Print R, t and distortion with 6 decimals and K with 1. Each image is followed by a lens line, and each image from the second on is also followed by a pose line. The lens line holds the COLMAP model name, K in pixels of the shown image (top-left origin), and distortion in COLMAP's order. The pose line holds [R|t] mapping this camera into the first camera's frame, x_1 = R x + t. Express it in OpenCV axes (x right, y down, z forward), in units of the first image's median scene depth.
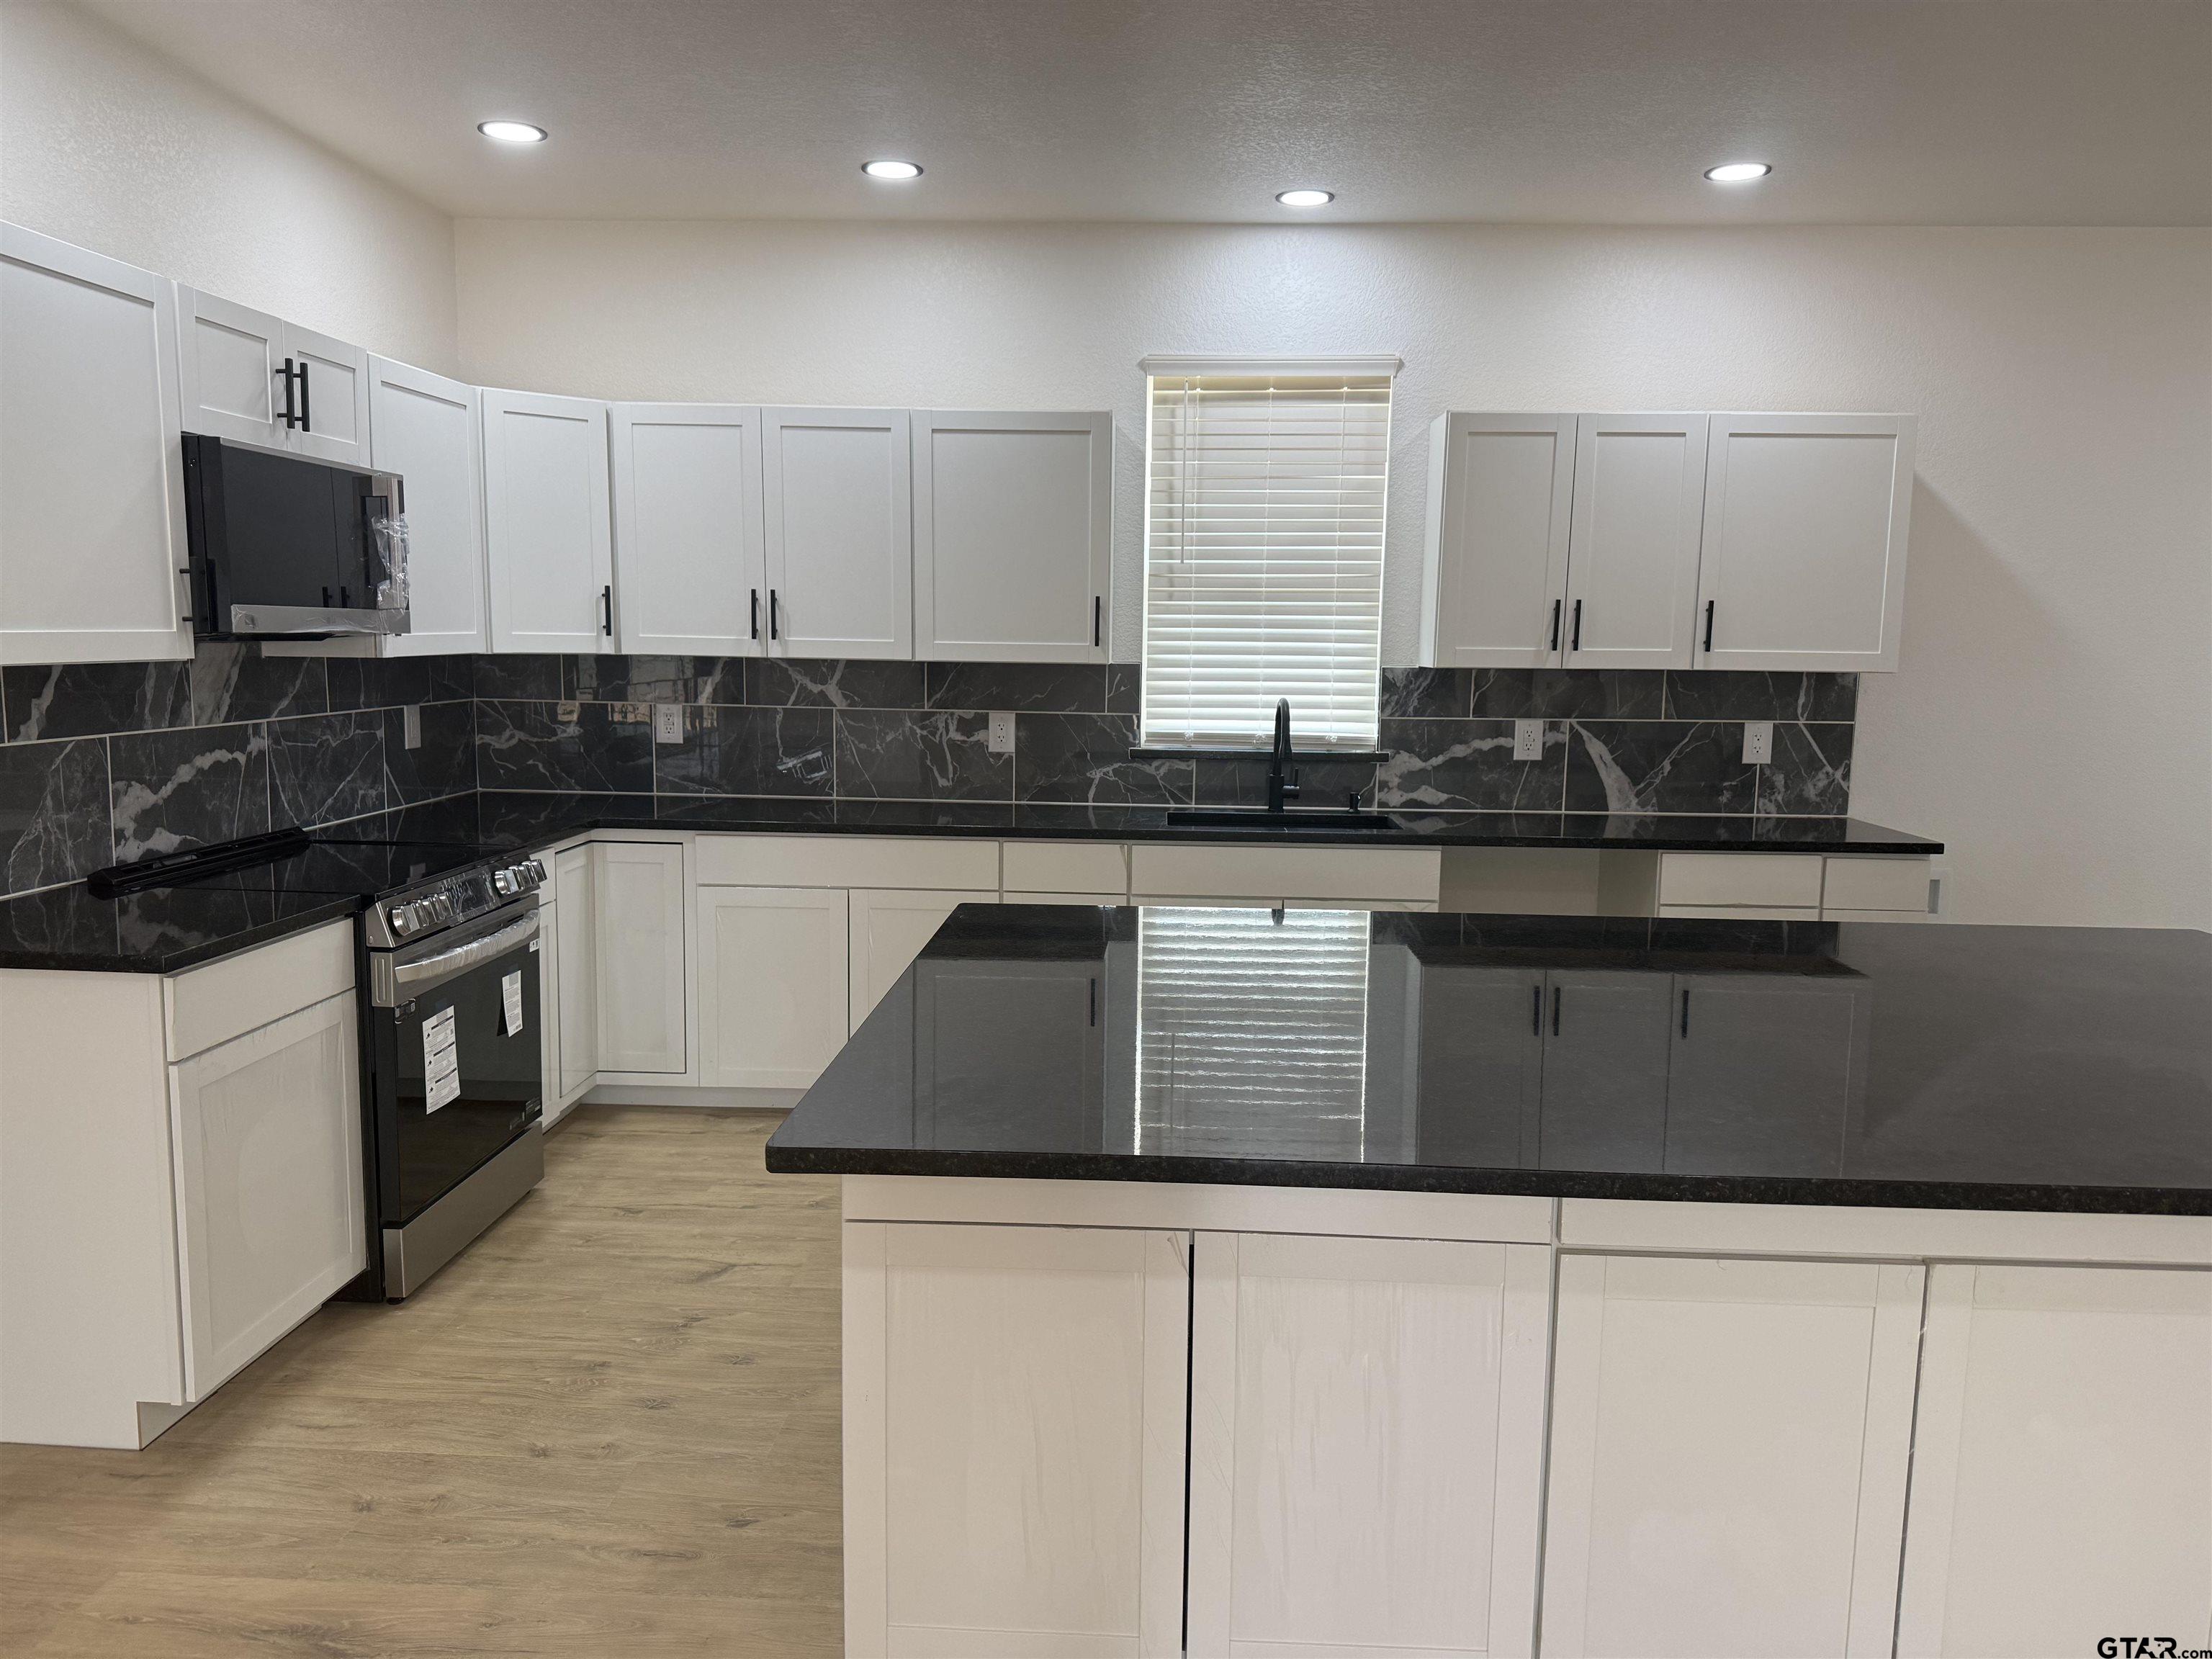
lens RADIAL K [[1557.9, 0, 1106.0], [0, 1557.9, 829.5], [0, 0, 1]] dist [-0.007683, -0.005745]
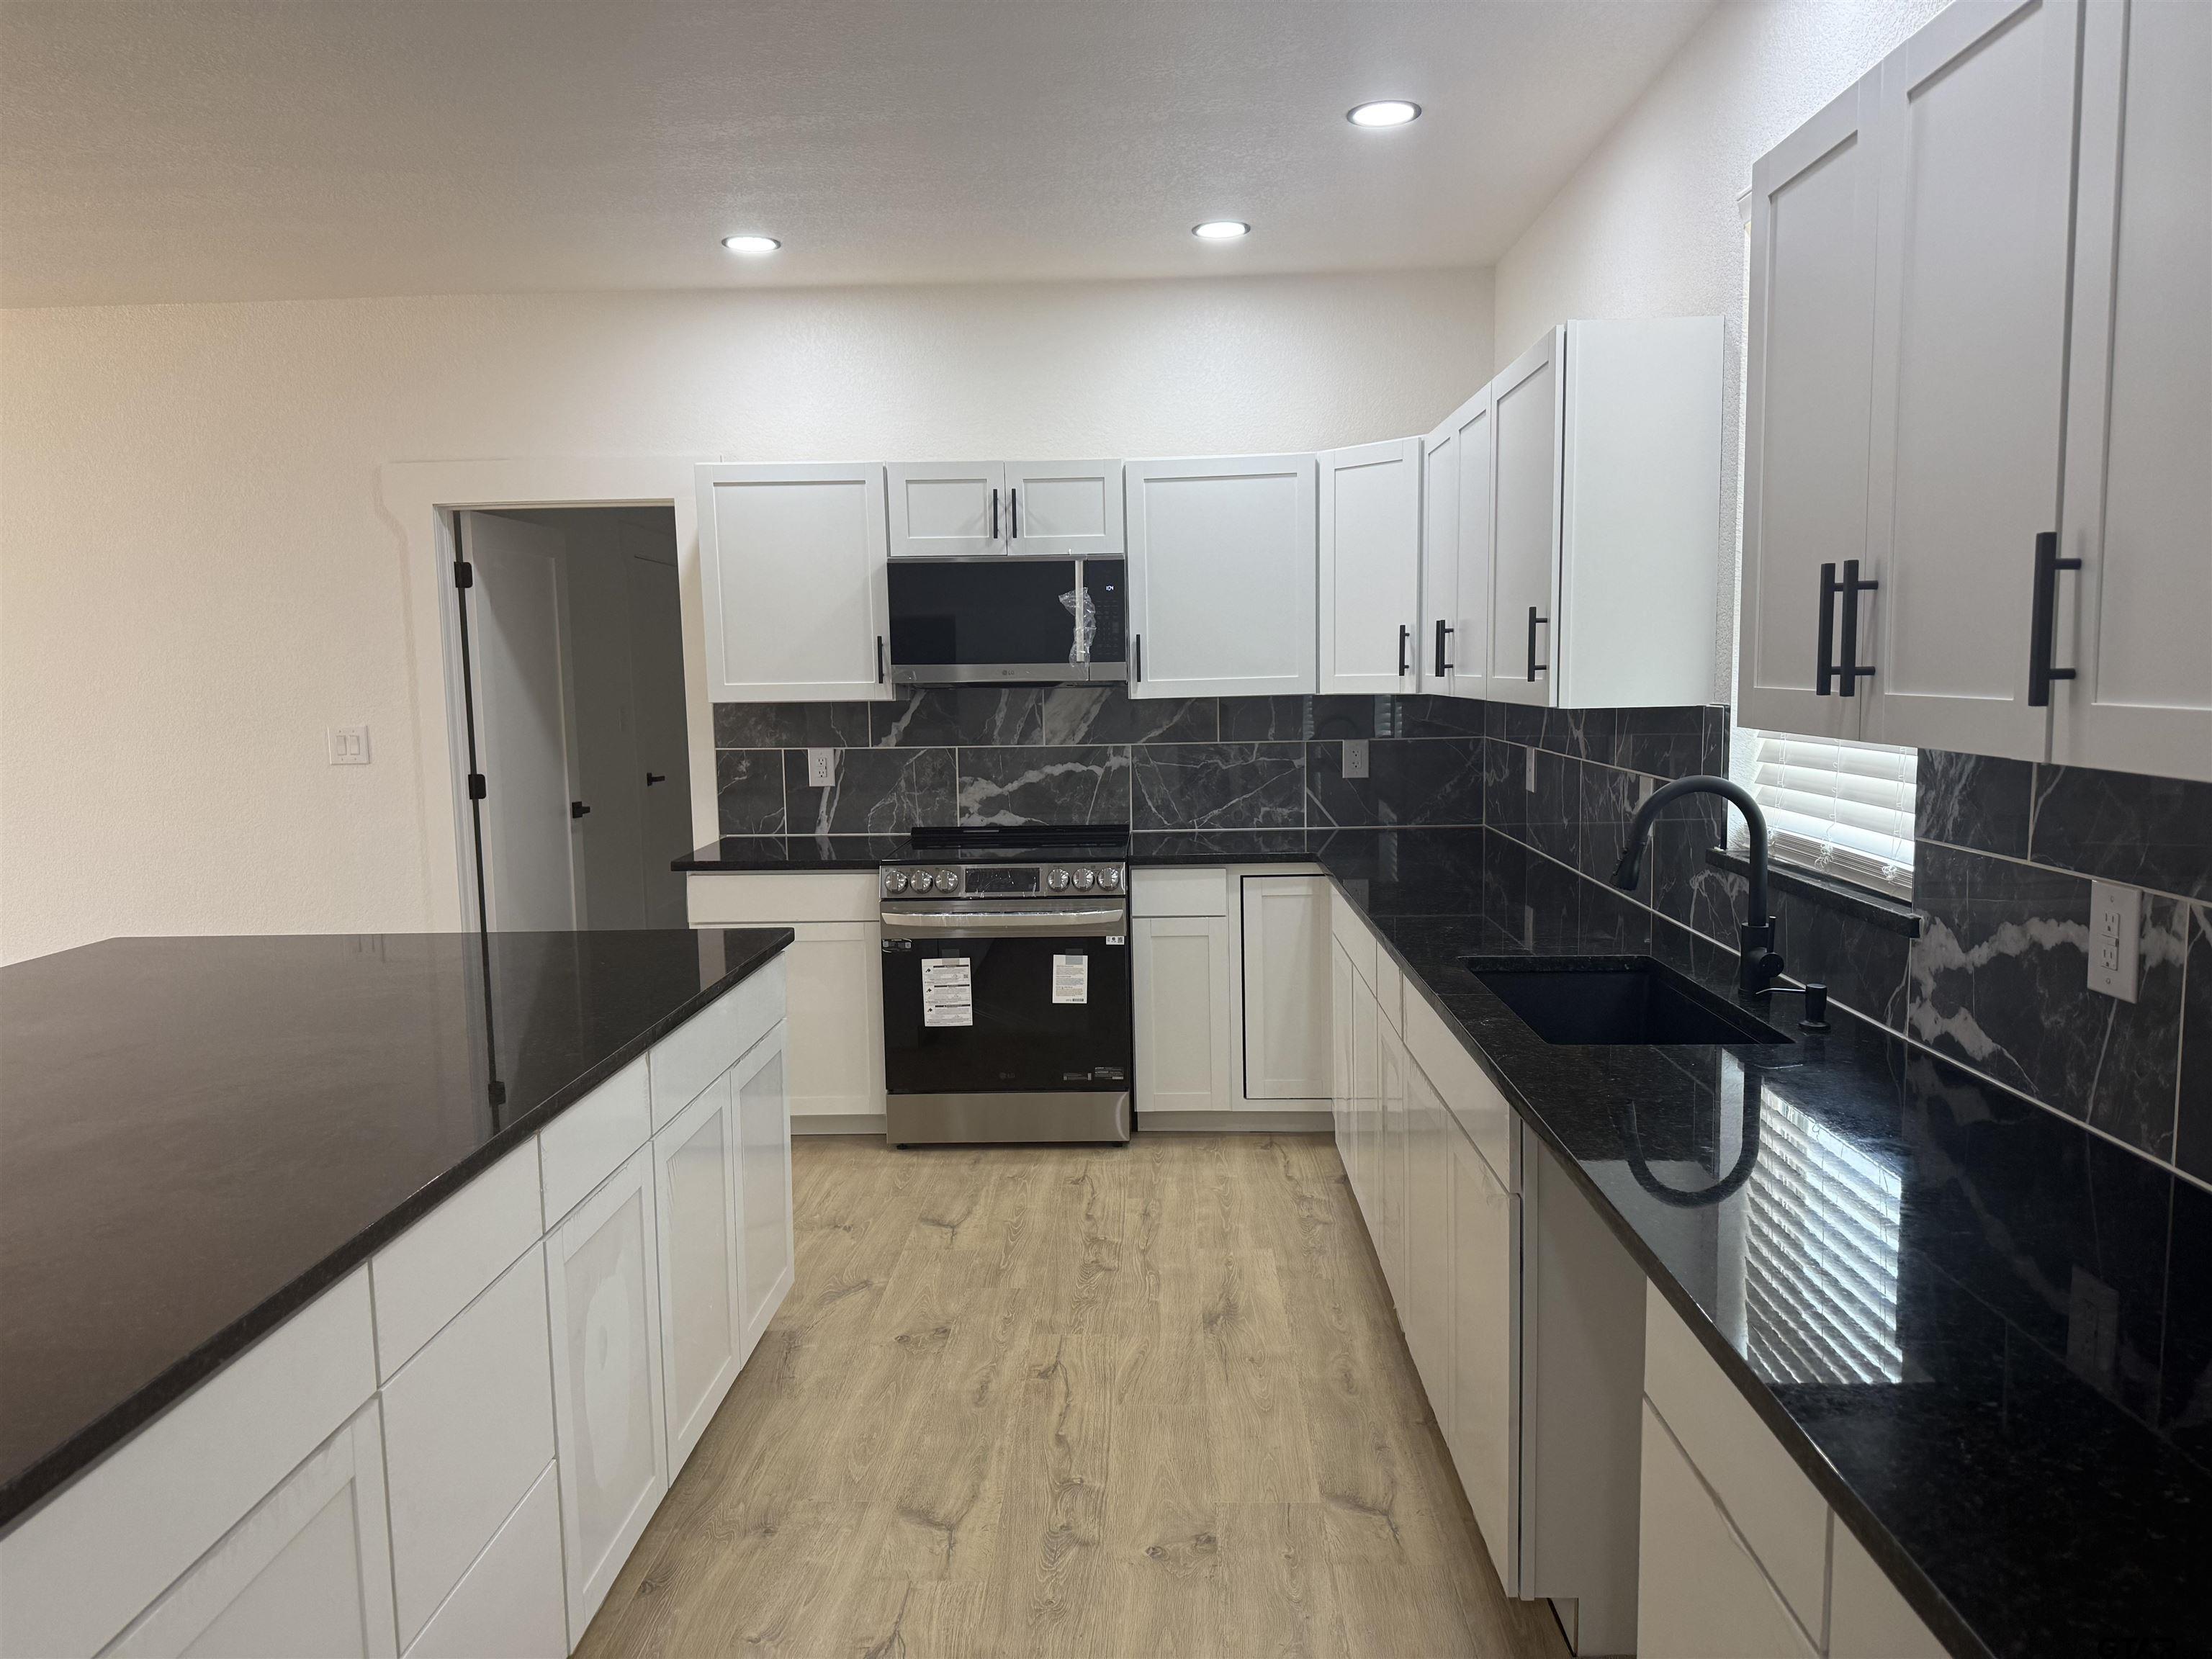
lens RADIAL K [[1532.7, 0, 1106.0], [0, 1532.7, 829.5], [0, 0, 1]] dist [0.174038, -0.366493]
pose [[0.000624, 0.090455, -0.995900, 0.840126], [-0.106776, 0.990213, 0.089872, -0.120918], [0.994283, 0.106283, 0.010276, 1.024480]]
